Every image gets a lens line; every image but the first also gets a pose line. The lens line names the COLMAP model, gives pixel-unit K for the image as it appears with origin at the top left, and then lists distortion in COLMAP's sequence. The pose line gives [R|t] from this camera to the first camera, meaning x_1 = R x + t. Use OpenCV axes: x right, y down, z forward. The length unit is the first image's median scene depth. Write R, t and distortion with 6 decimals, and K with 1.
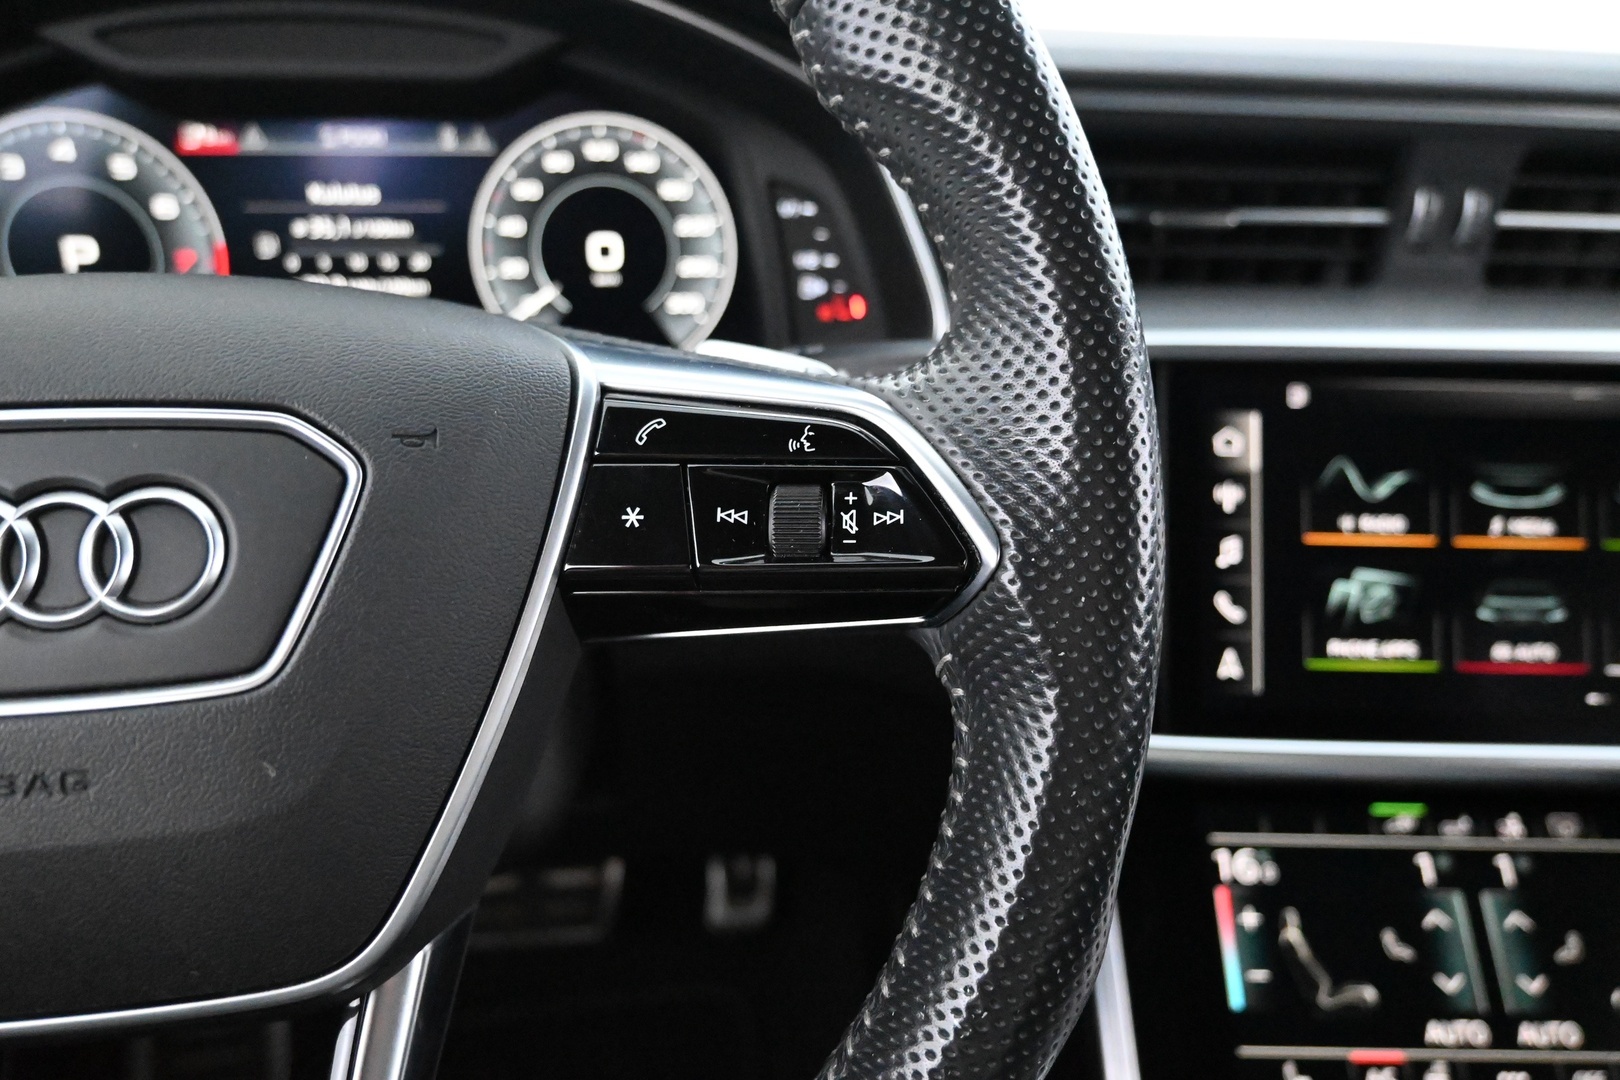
lens RADIAL K [[1166.4, 0, 810.1], [0, 1166.4, 543.8], [0, 0, 1]] dist [-0.013244, 0.006325]
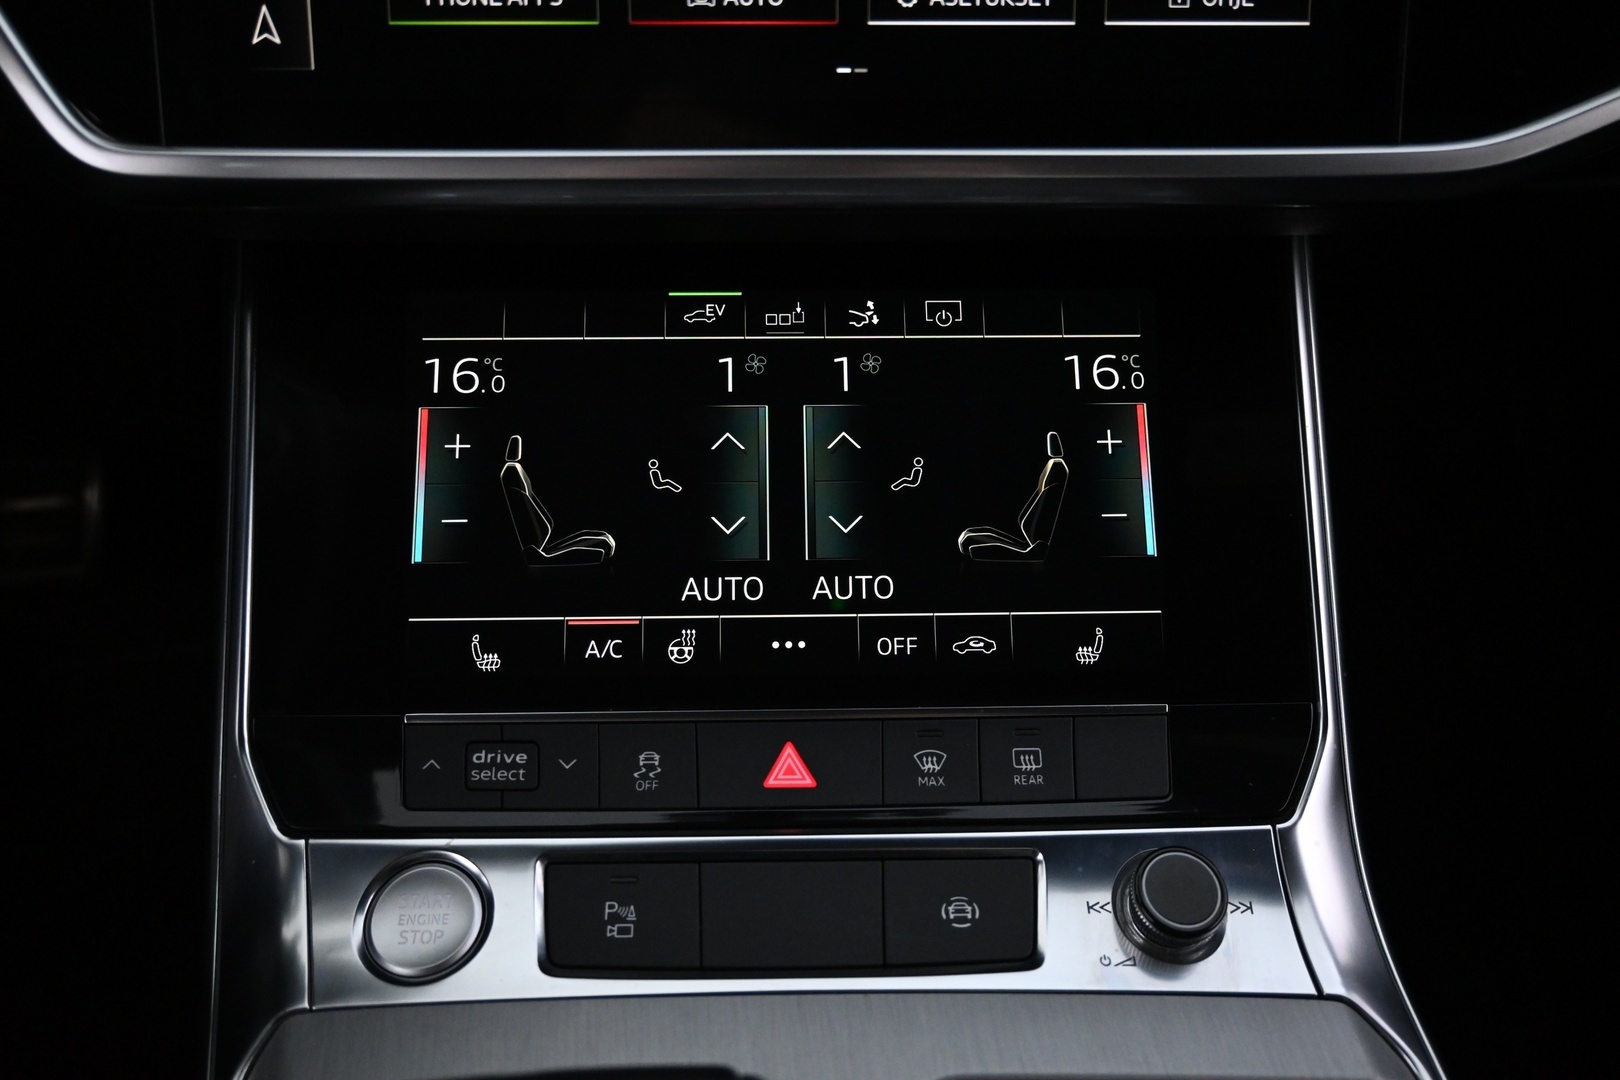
lens RADIAL K [[1345.7, 0, 809.3], [0, 1345.7, 547.6], [0, 0, 1]] dist [-0.016743, 0.007489]
pose [[0.999306, -0.030184, 0.021844, 0.588958], [0.023450, 0.965109, 0.260794, 0.180849], [-0.028953, -0.260101, 0.965147, 0.204256]]
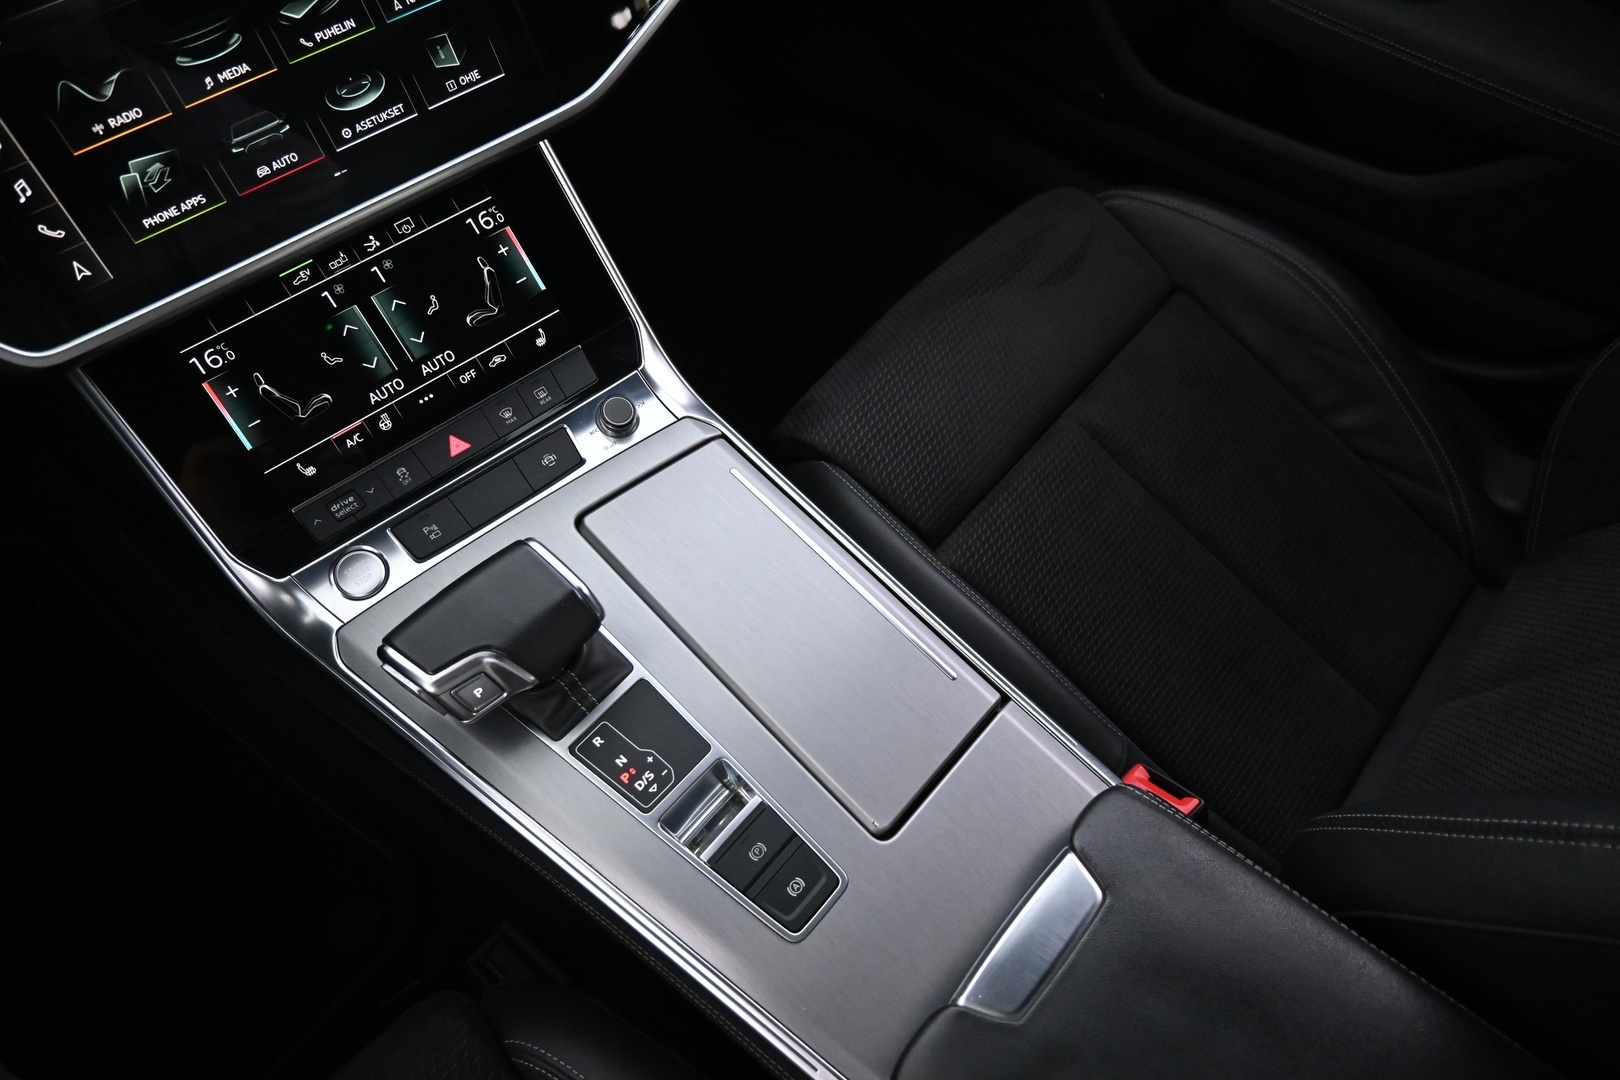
lens RADIAL K [[1103.5, 0, 801.7], [0, 1103.5, 538.0], [0, 0, 1]] dist [0.002778, -0.000723]
pose [[0.767793, -0.553586, 0.322548, 0.390697], [0.250602, 0.722805, 0.644012, -0.268566], [-0.589655, -0.413637, 0.693694, -0.478032]]
